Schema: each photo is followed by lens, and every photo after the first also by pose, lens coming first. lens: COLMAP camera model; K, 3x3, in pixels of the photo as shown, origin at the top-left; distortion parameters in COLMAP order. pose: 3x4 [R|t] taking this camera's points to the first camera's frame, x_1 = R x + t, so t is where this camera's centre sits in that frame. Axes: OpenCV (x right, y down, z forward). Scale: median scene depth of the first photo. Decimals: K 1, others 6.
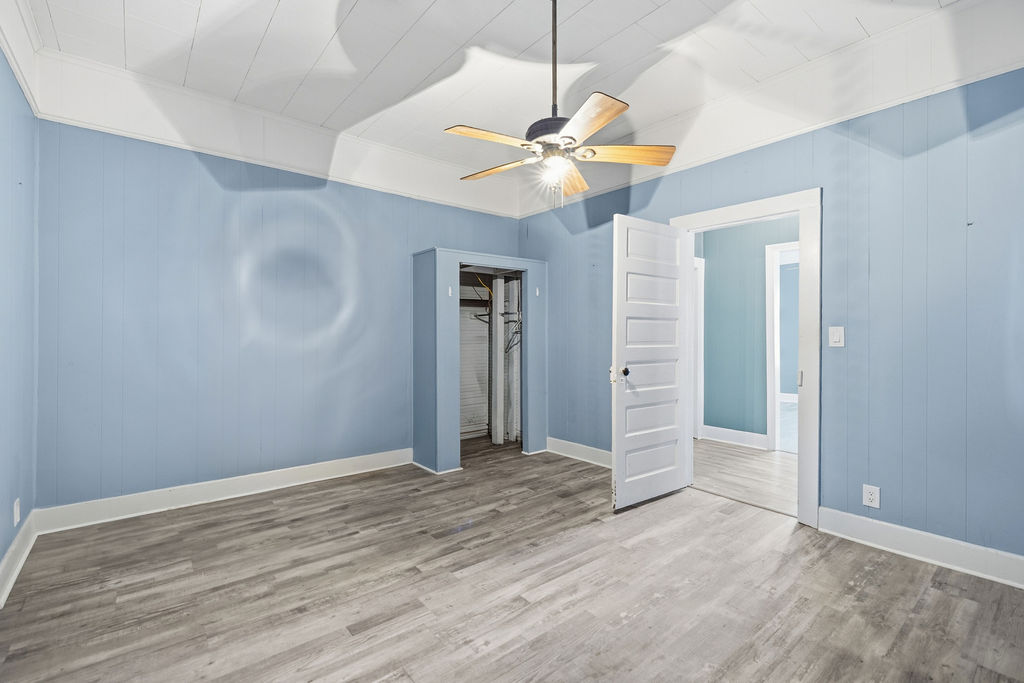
lens RADIAL K [[464.9, 0, 492.8], [0, 464.9, 332.6], [0, 0, 1]] dist [-0.004308, 0.001411]
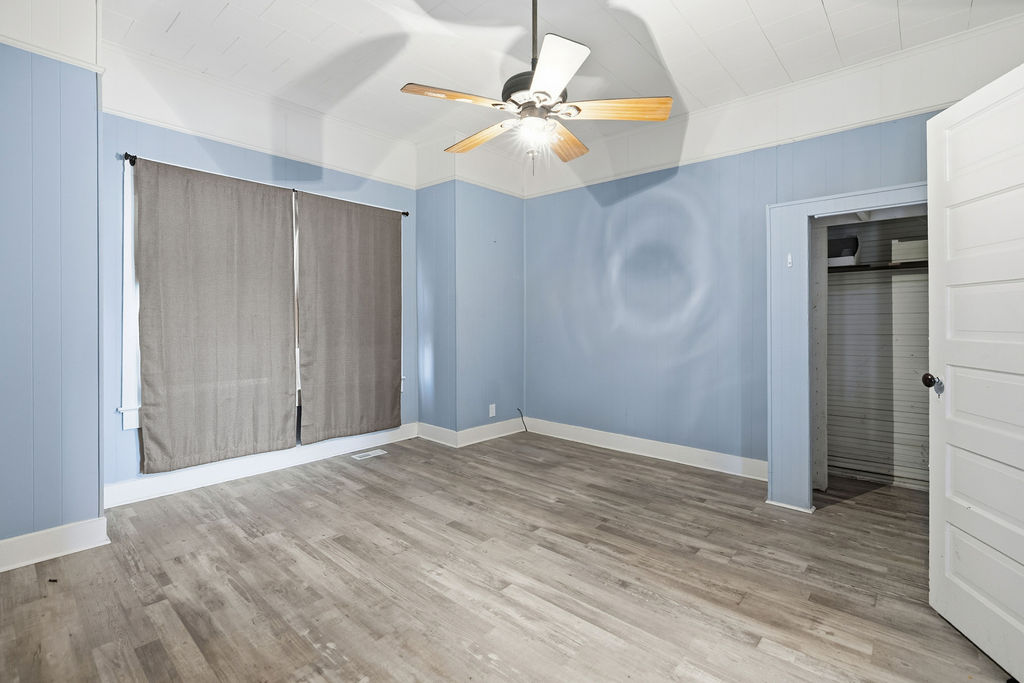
lens RADIAL K [[464.9, 0, 510.9], [0, 464.9, 320.7], [0, 0, 1]] dist [-0.004308, 0.001411]
pose [[0.165941, -0.000957, -0.986135, 0.755496], [0.004462, 0.999990, -0.000220, 0.006373], [0.986126, -0.004364, 0.165944, 0.614736]]
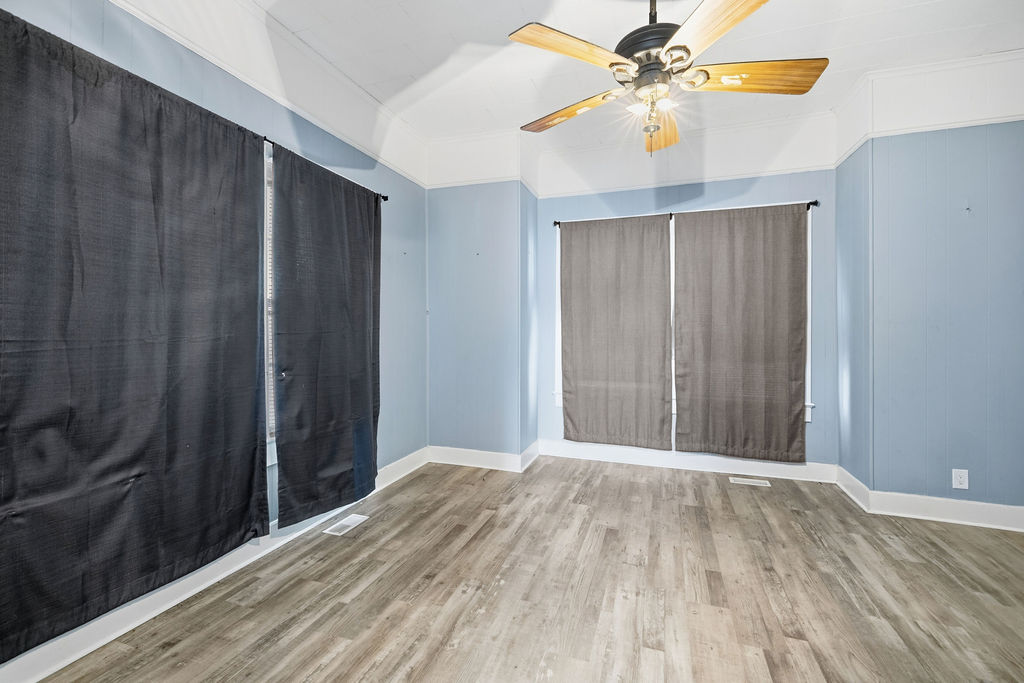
lens RADIAL K [[441.3, 0, 493.0], [0, 441.3, 339.7], [0, 0, 1]] dist [0.003001, -0.000699]
pose [[-0.854513, 0.004486, -0.519410, 0.529843], [-0.003350, 0.999894, 0.014146, 0.002275], [0.519419, 0.013828, -0.854408, 1.104566]]
